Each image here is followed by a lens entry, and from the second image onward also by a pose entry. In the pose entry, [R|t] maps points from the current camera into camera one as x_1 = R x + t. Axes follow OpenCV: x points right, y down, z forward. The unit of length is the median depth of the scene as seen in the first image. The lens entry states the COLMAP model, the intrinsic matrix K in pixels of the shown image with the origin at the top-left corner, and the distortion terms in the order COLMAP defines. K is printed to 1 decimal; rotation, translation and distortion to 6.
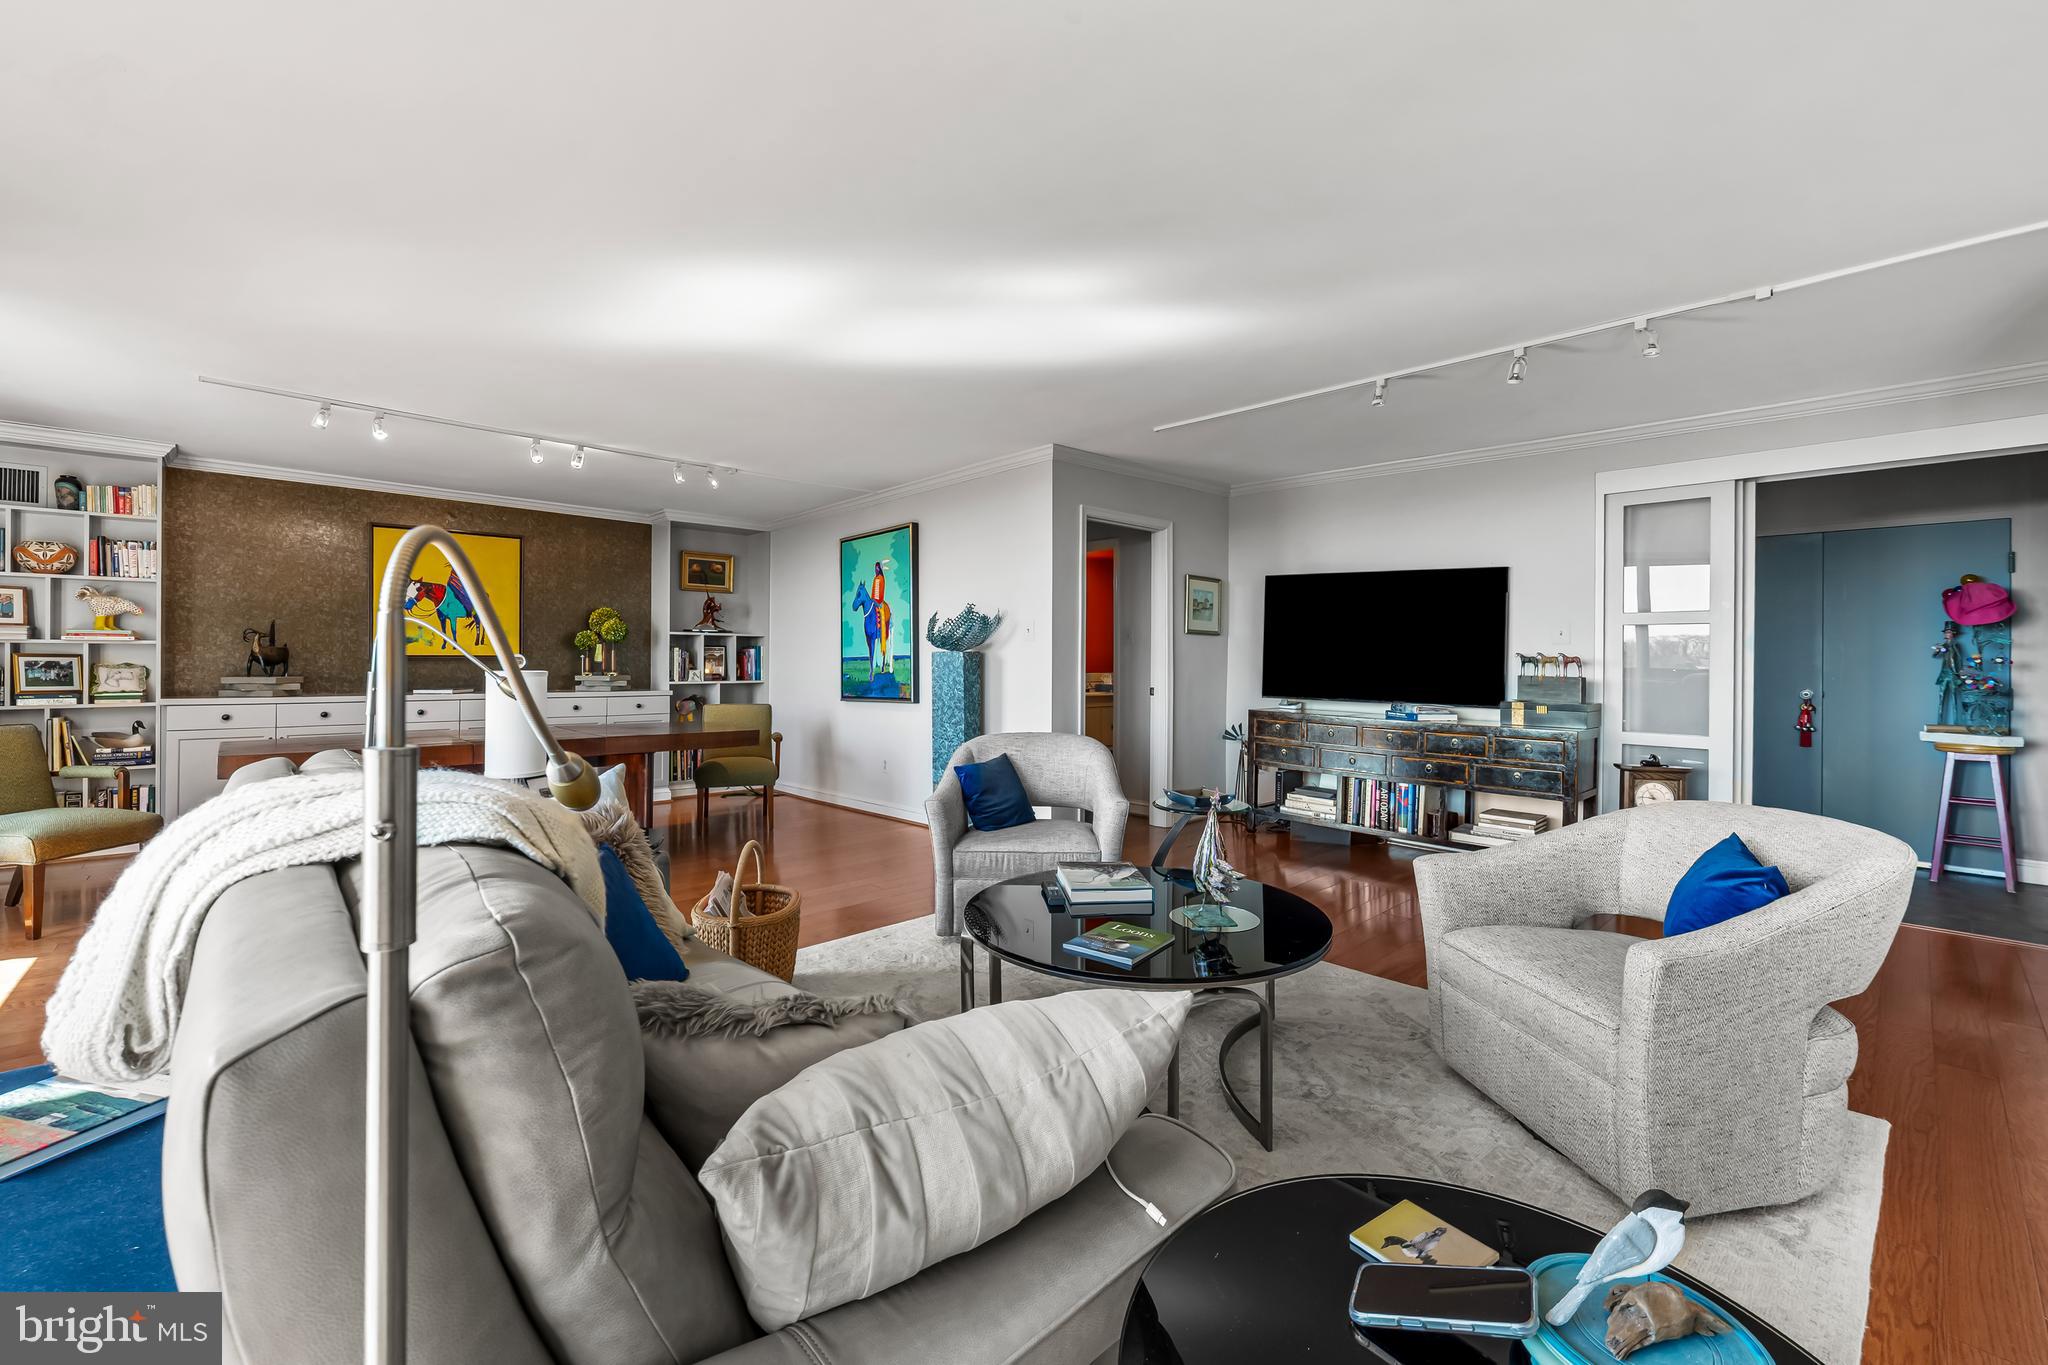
lens RADIAL K [[830.2, 0, 1030.7], [0, 830.2, 658.6], [0, 0, 1]] dist [-0.011916, 0.000377]
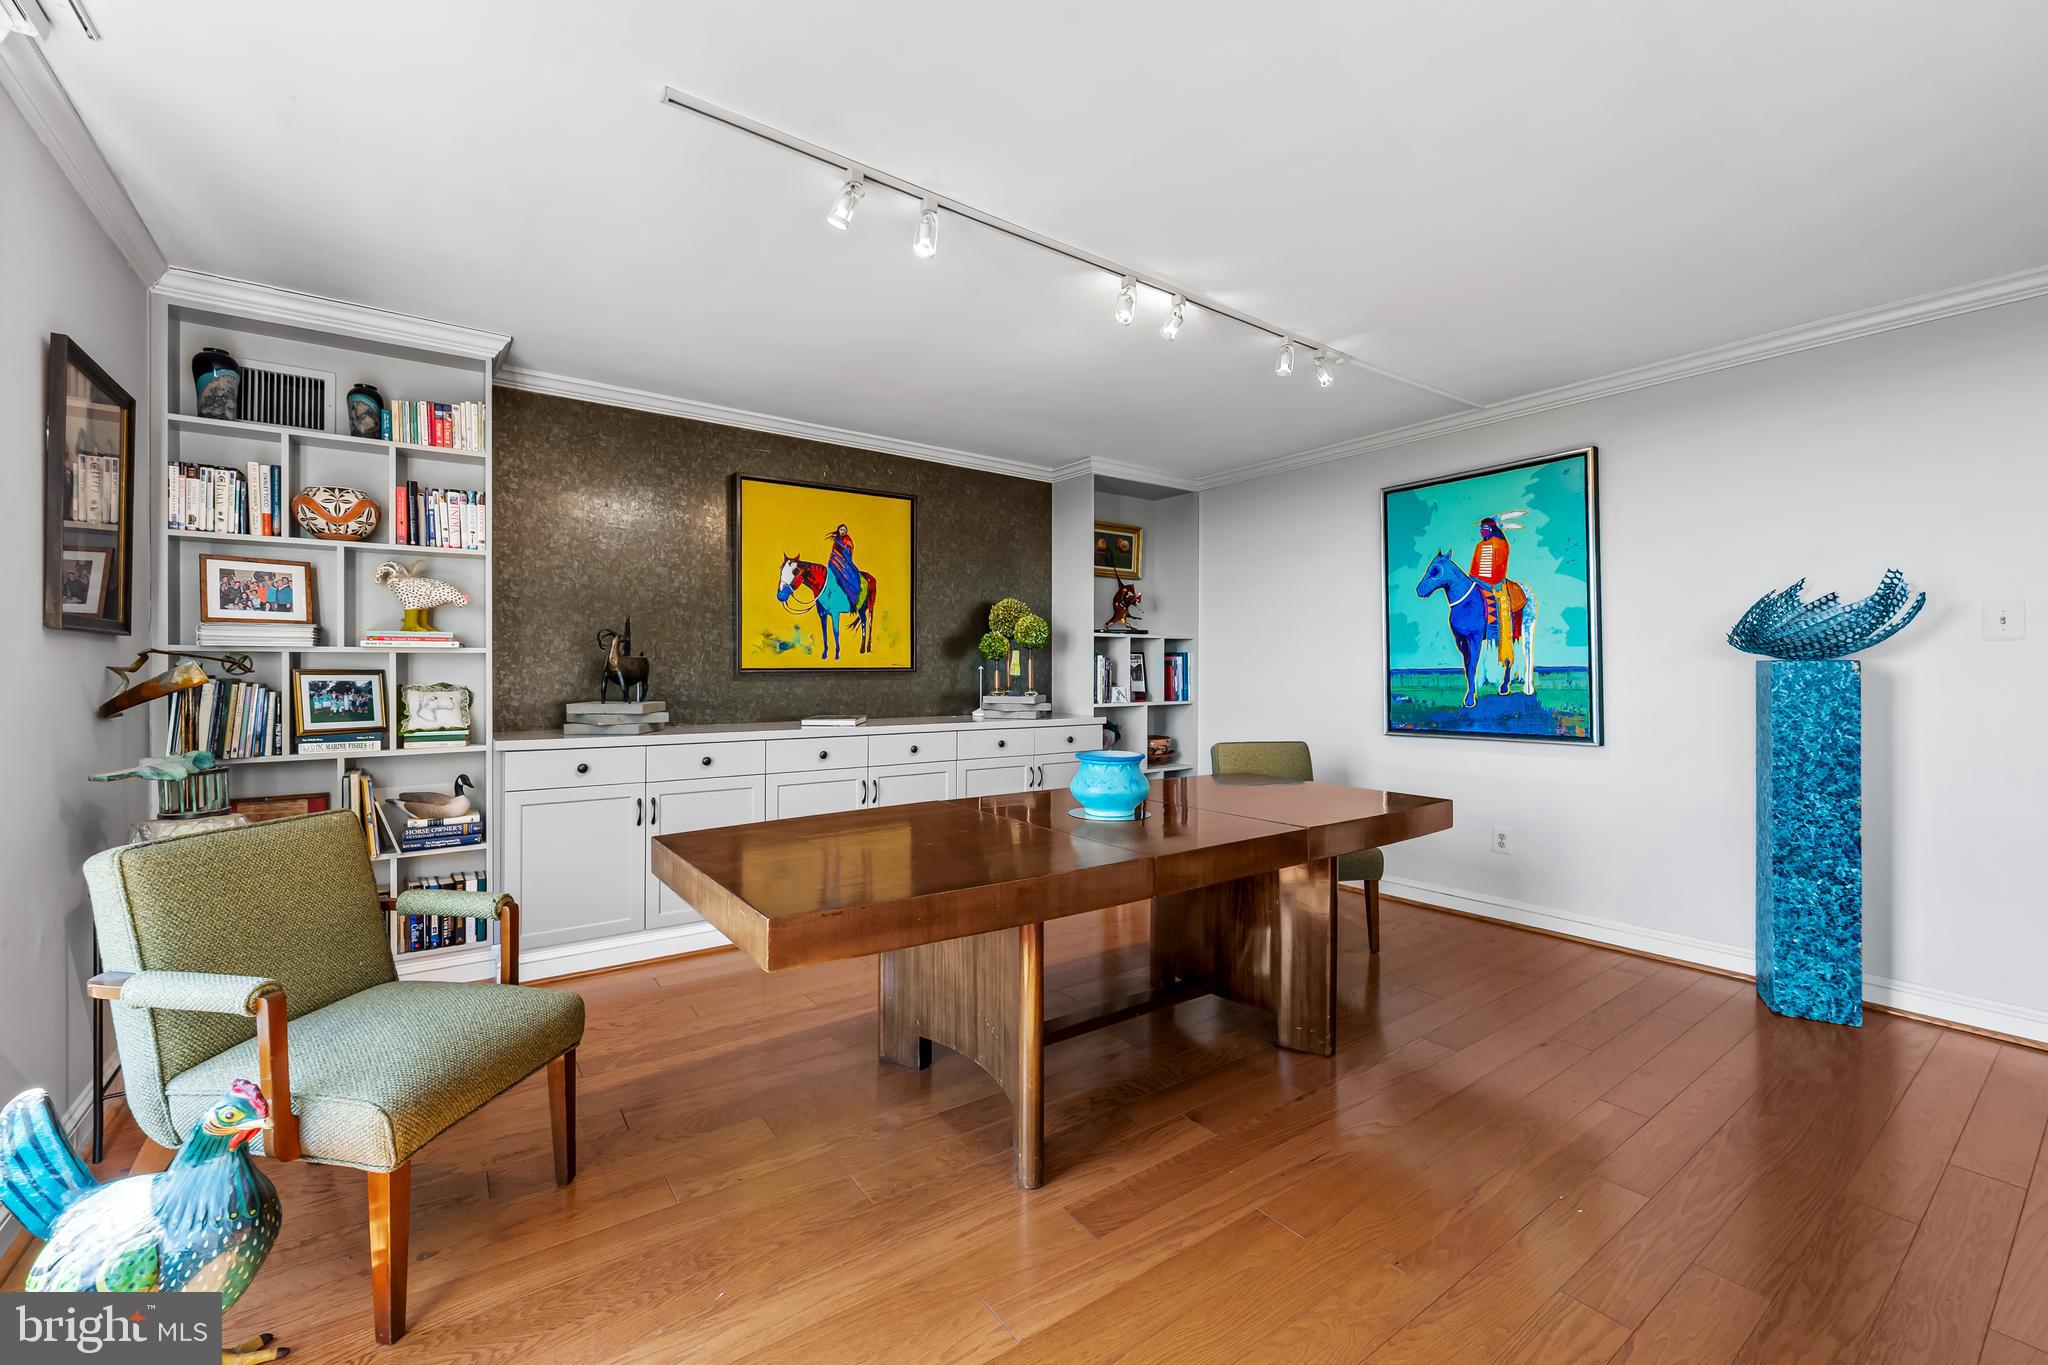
lens RADIAL K [[830.2, 0, 1024.2], [0, 830.2, 669.4], [0, 0, 1]] dist [-0.011916, 0.000377]
pose [[0.991165, -0.002103, -0.132616, -0.531634], [0.002893, 0.999979, 0.005763, -0.007266], [0.132601, -0.006096, 0.991151, 0.393518]]
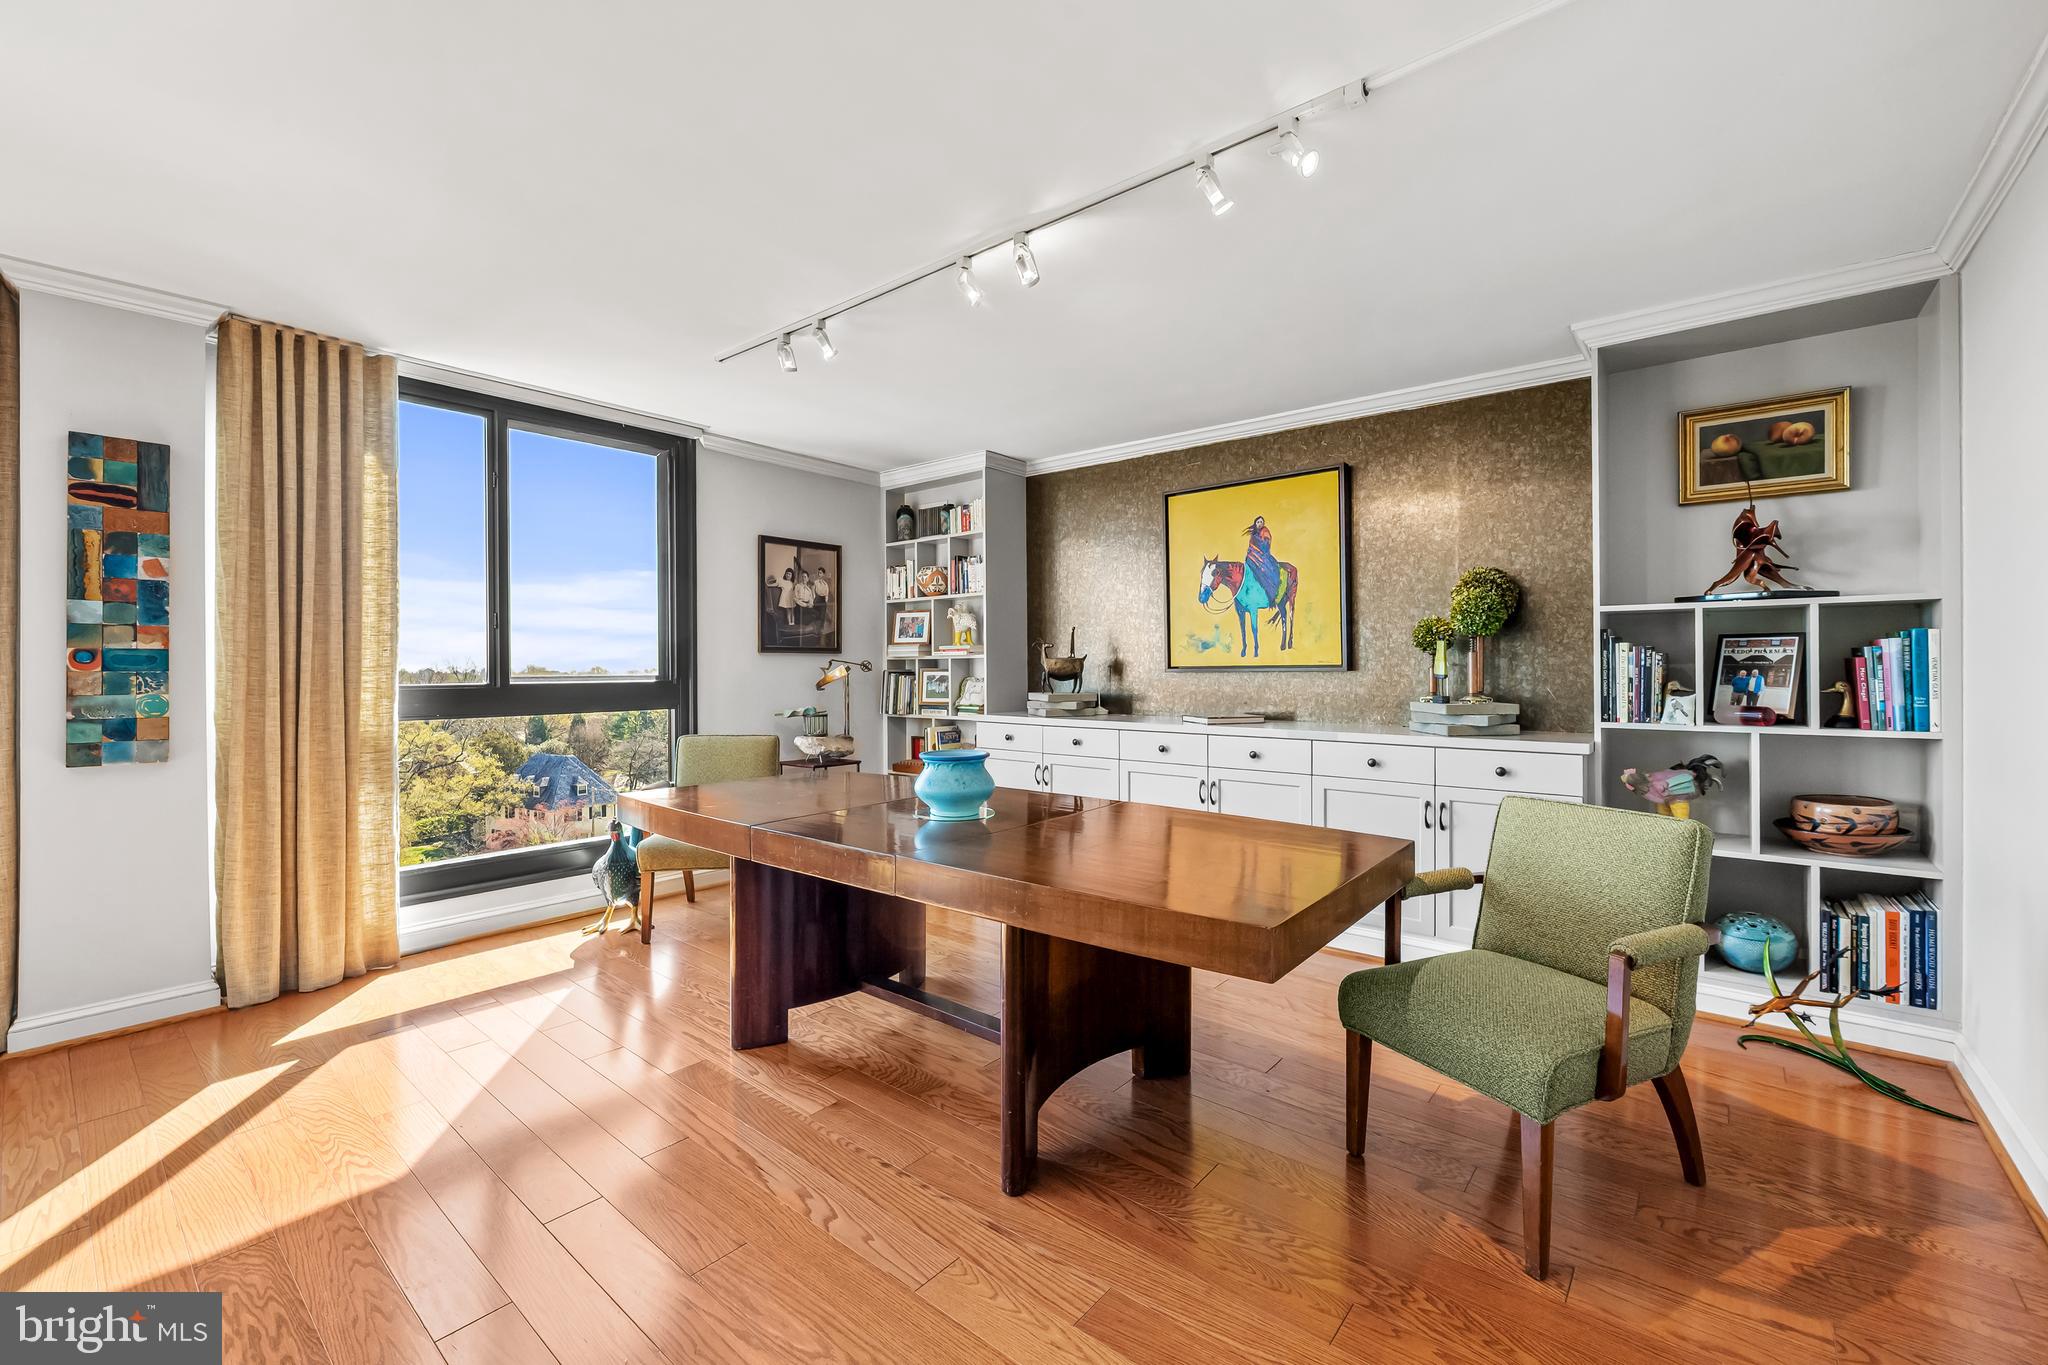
lens RADIAL K [[830.2, 0, 1019.2], [0, 830.2, 672.4], [0, 0, 1]] dist [-0.011916, 0.000377]
pose [[0.124301, 0.011201, -0.992181, -0.063159], [0.017421, 0.999758, 0.013469, -0.012627], [0.992092, -0.018959, 0.124076, 0.855403]]
